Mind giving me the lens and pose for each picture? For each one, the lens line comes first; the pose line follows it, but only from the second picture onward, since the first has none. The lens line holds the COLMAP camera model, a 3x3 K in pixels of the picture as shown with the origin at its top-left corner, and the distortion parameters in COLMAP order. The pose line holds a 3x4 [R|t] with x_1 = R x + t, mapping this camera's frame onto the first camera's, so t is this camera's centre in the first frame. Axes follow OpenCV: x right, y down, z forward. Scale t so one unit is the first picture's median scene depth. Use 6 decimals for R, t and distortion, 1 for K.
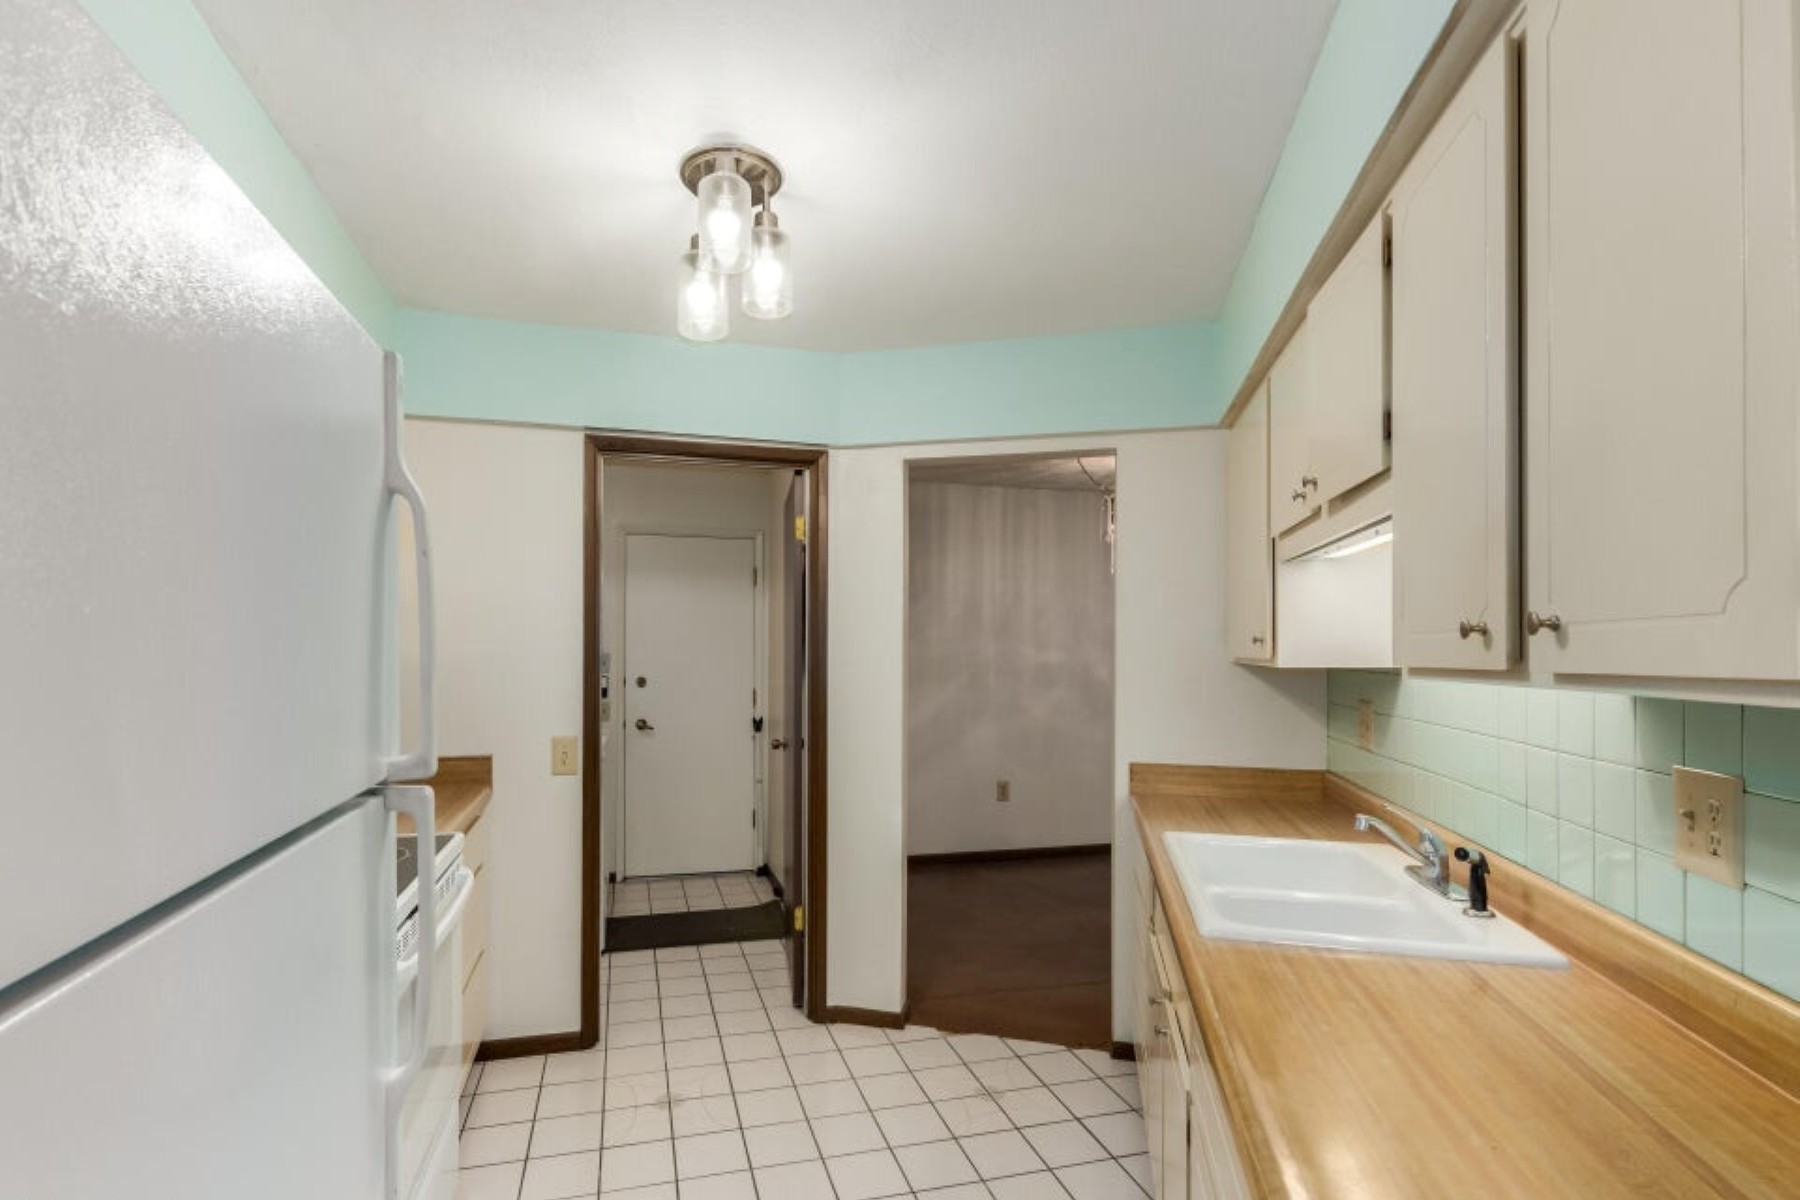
lens RADIAL K [[847.2, 0, 897.2], [0, 847.2, 657.6], [0, 0, 1]] dist [0.002439, 0.001065]
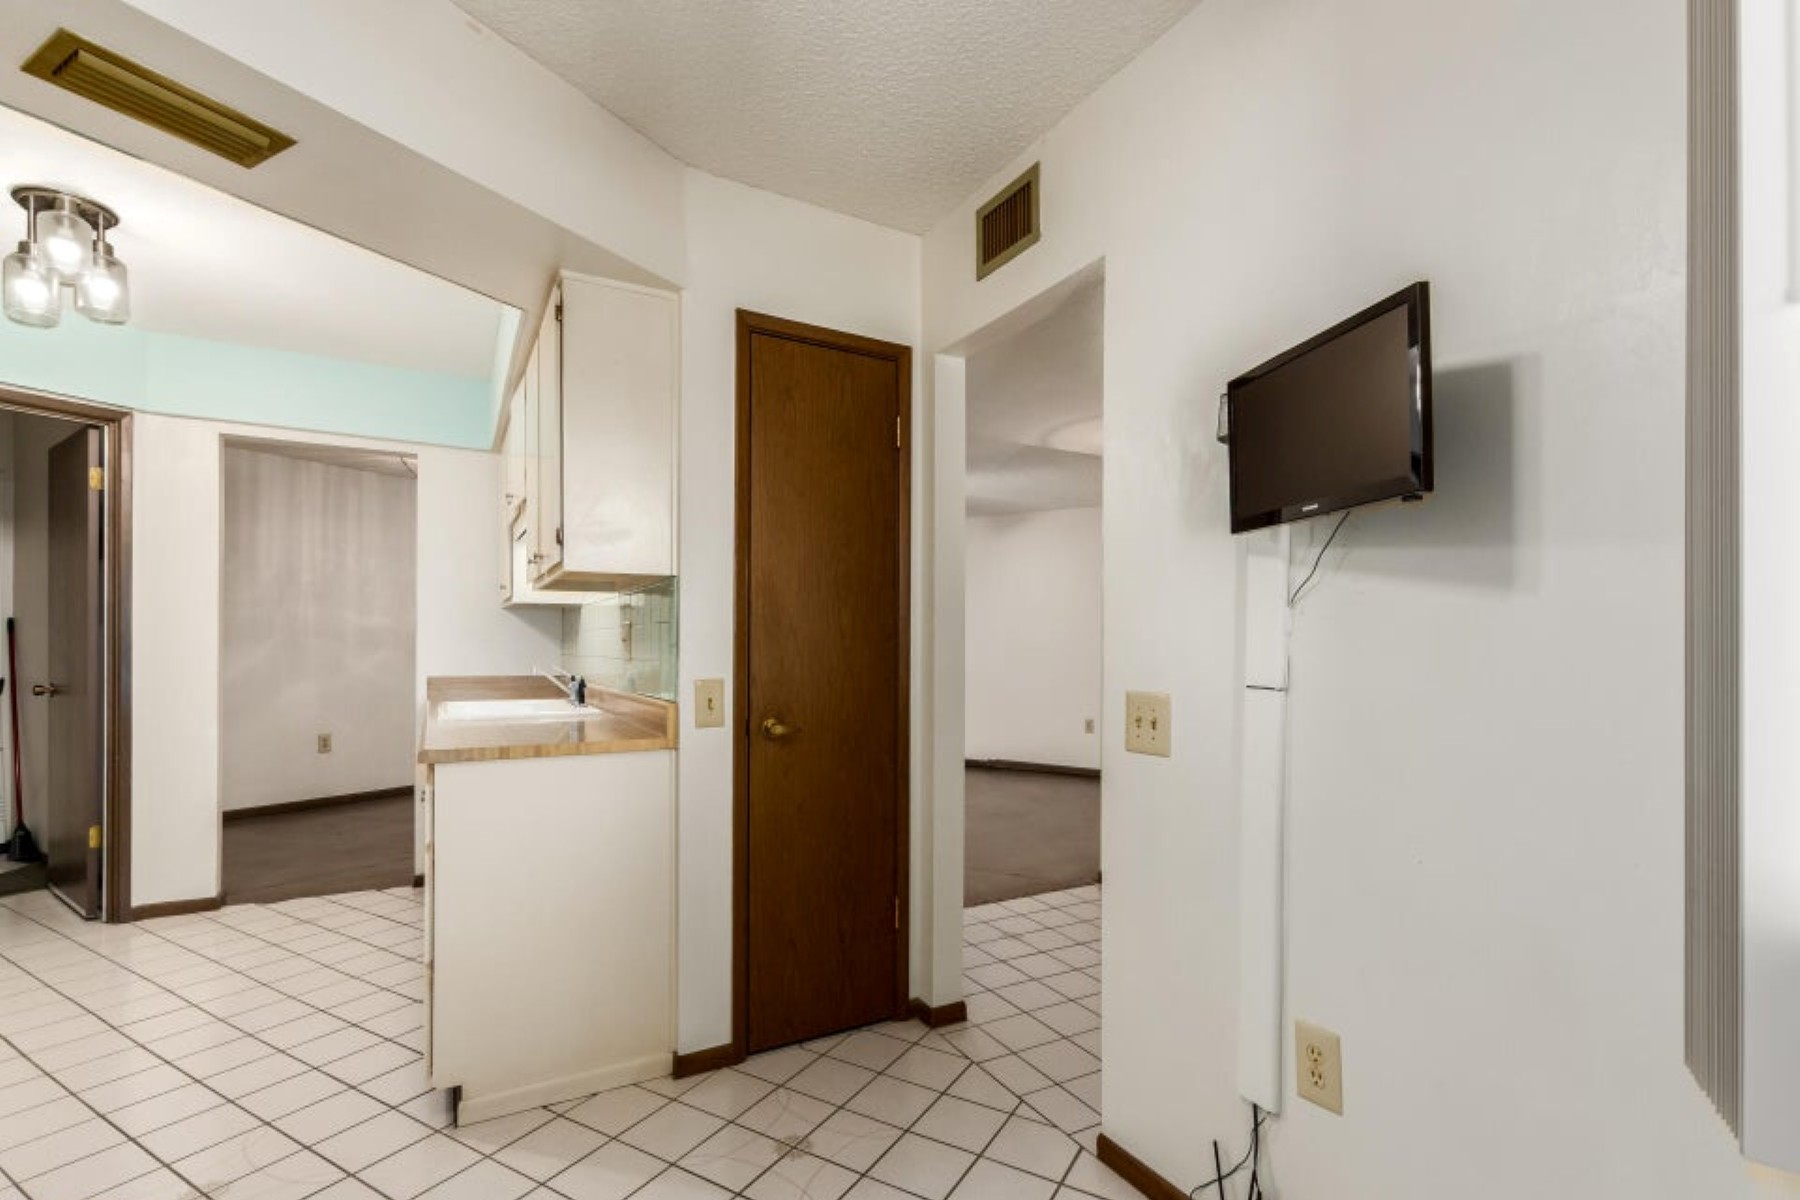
lens RADIAL K [[847.2, 0, 897.2], [0, 847.2, 657.6], [0, 0, 1]] dist [0.002439, 0.001065]
pose [[0.757362, 0.000016, 0.652995, -0.051106], [0.001056, 0.999999, -0.001249, 0.085397], [-0.652994, 0.001636, 0.757361, -0.534684]]
